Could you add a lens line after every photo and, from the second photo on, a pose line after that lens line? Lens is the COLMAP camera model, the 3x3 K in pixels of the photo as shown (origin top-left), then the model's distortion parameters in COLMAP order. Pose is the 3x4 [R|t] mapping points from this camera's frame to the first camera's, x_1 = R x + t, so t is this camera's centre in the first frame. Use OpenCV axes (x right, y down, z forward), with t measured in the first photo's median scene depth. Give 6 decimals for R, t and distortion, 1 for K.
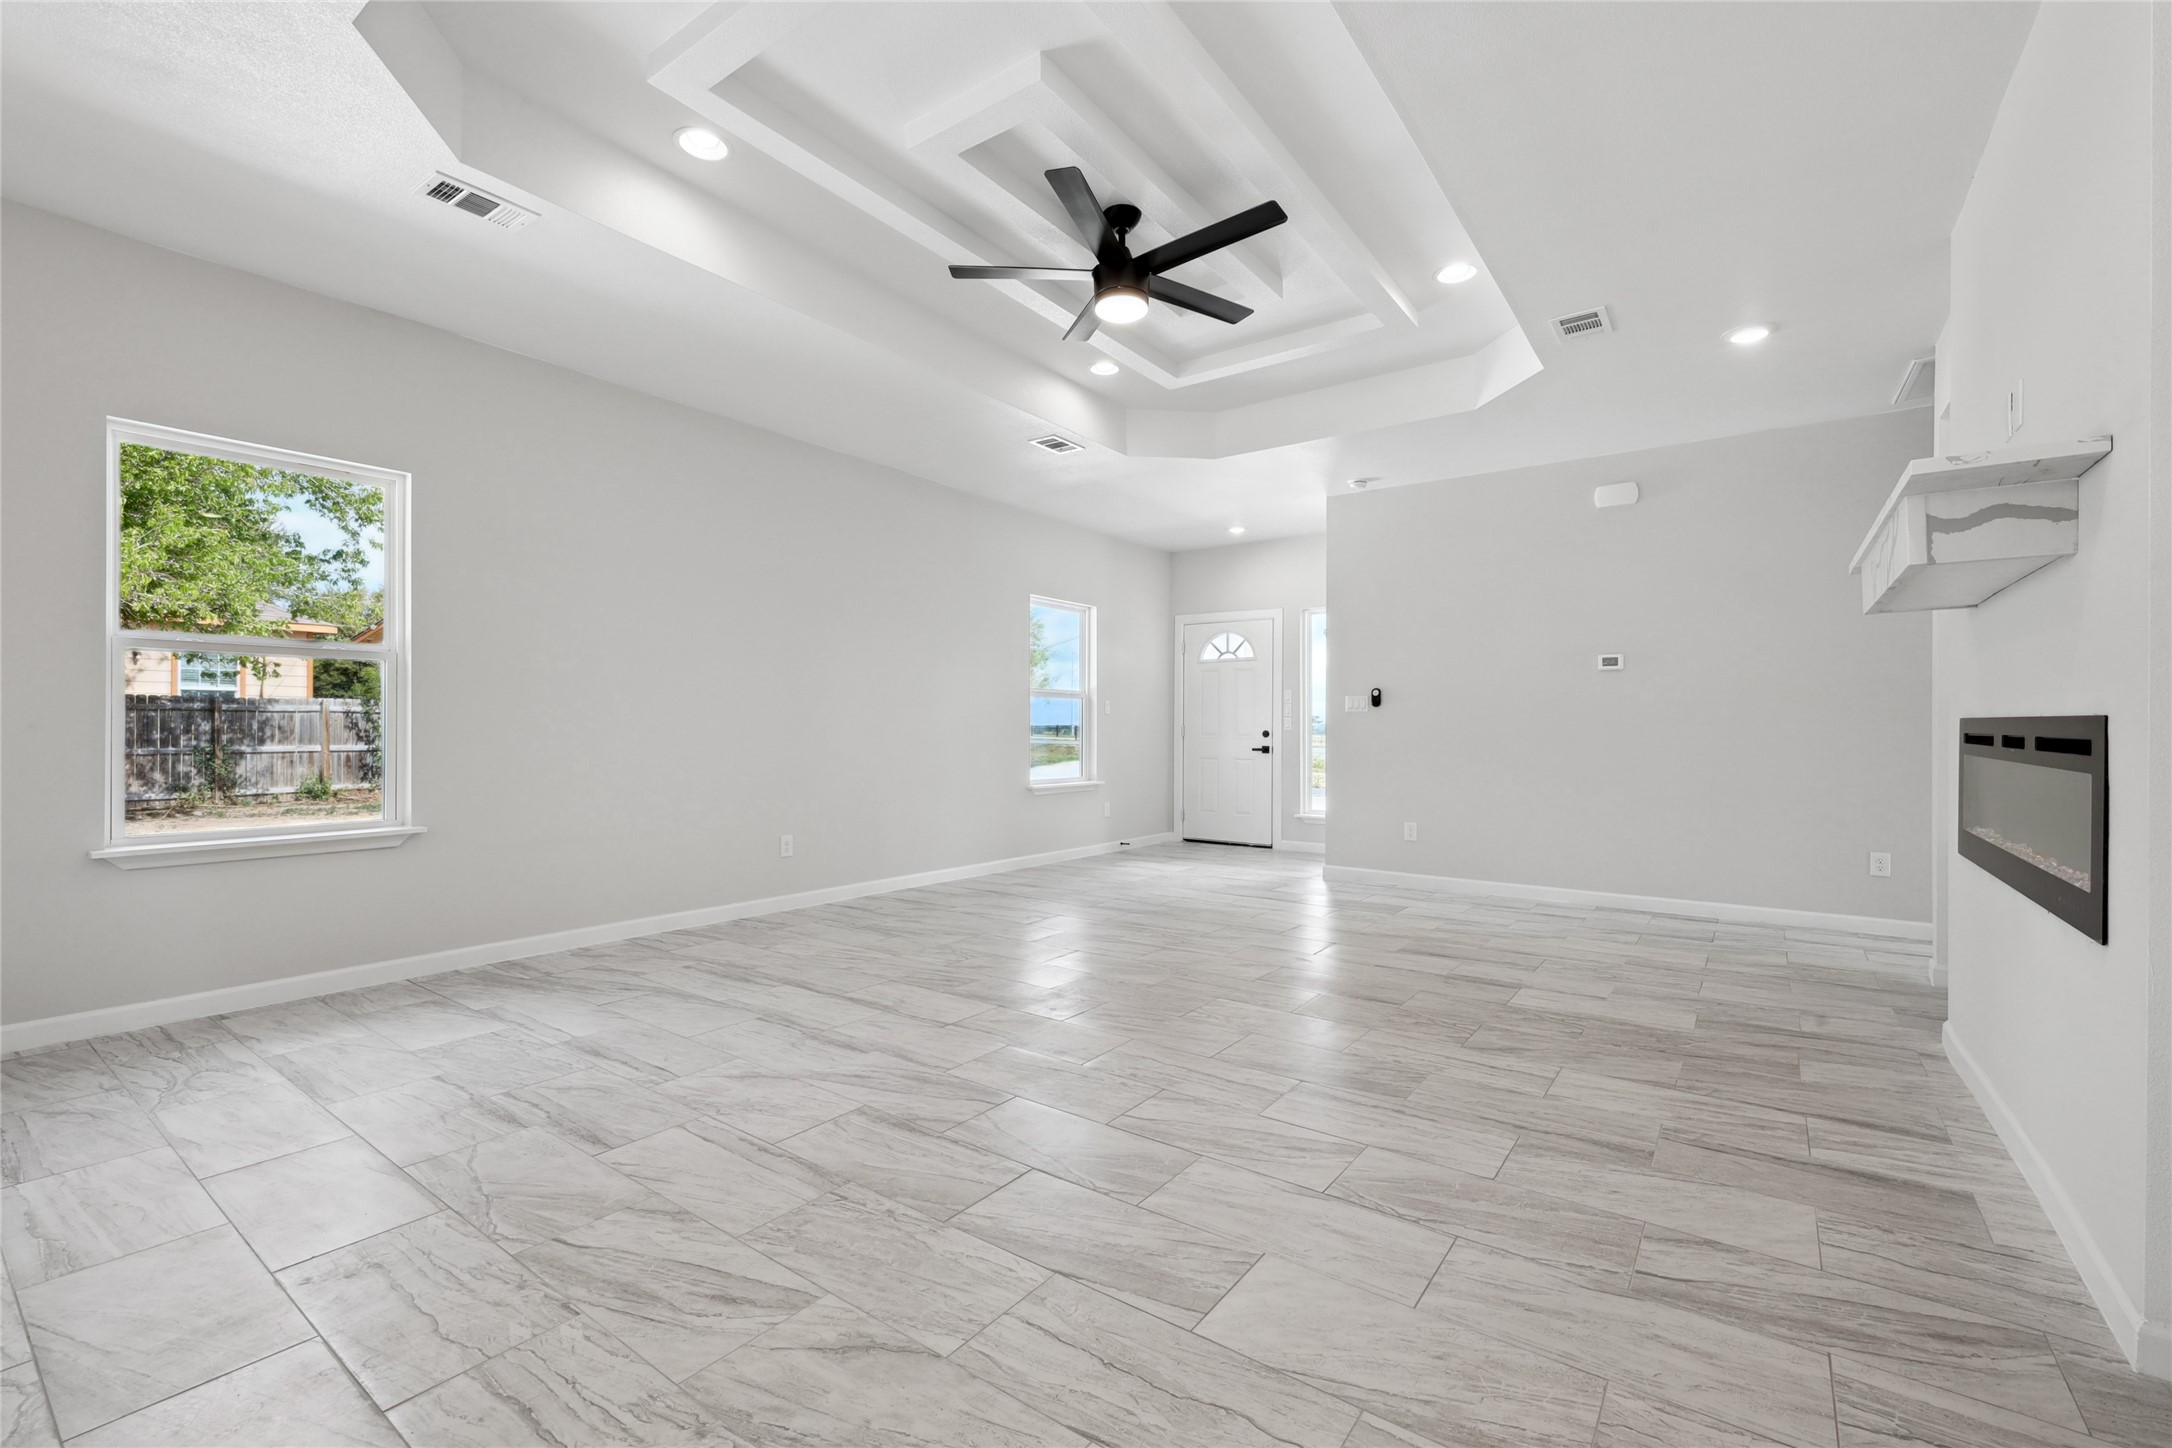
lens RADIAL K [[926.1, 0, 1086.0], [0, 926.1, 724.0], [0, 0, 1]] dist [-0.028913, -0.000047]
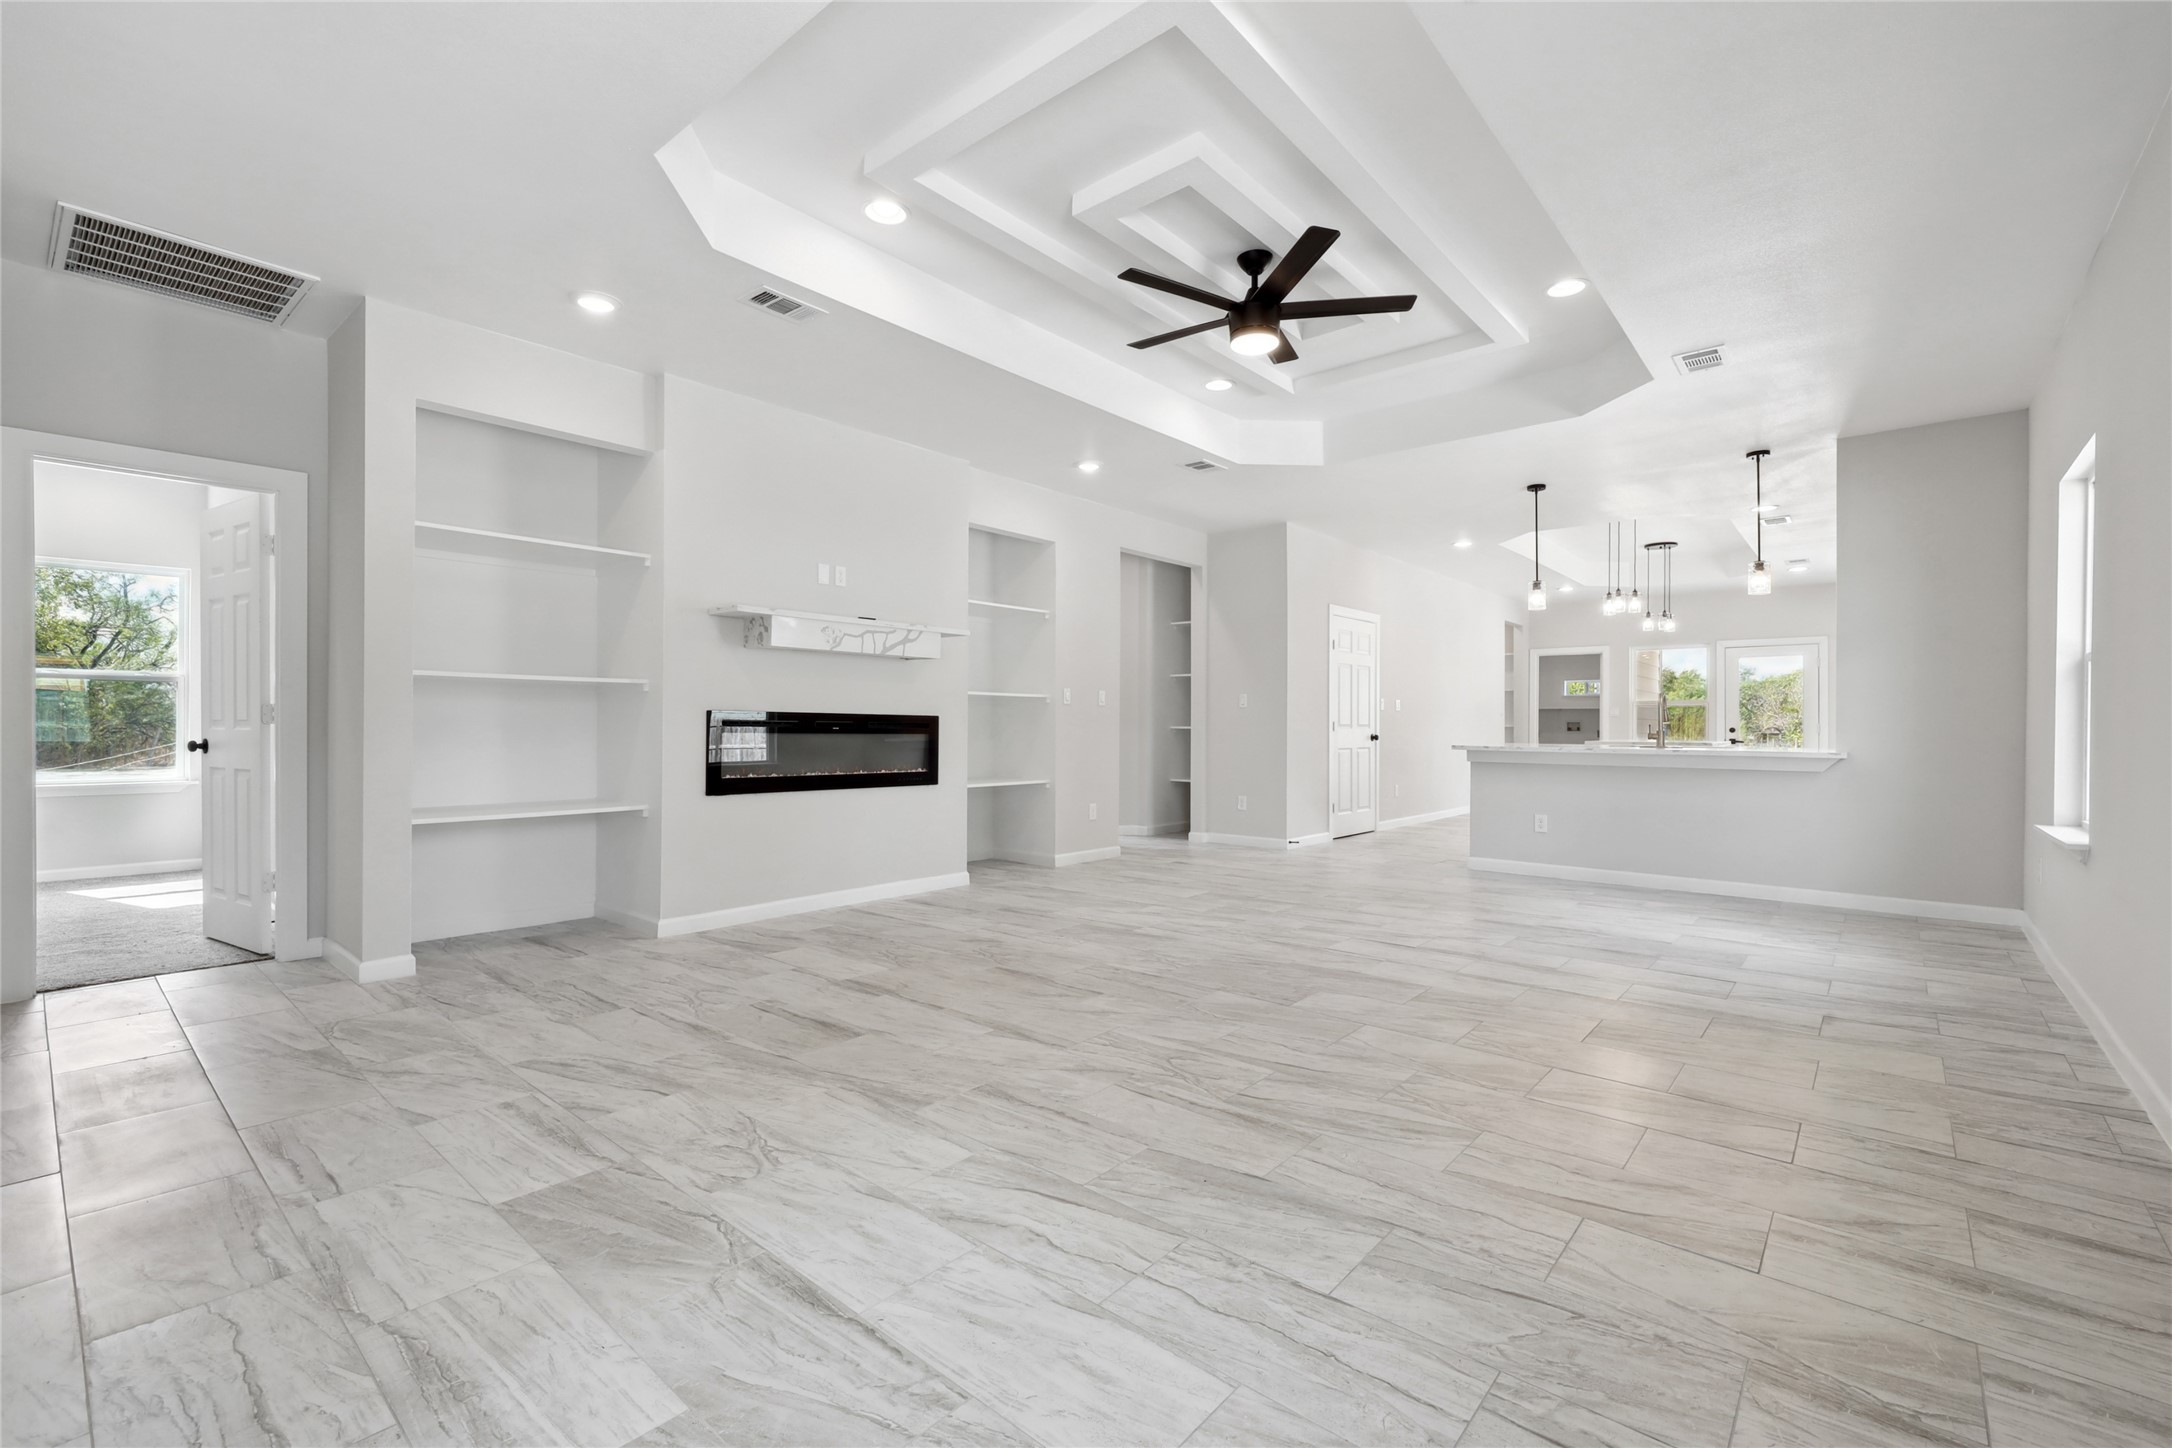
lens RADIAL K [[926.1, 0, 1086.0], [0, 926.1, 724.0], [0, 0, 1]] dist [-0.028913, -0.000047]
pose [[-0.996741, -0.008646, 0.080209, 0.144607], [-0.009378, 0.999918, -0.008762, 0.019366], [-0.080126, -0.009486, -0.996740, 2.098555]]
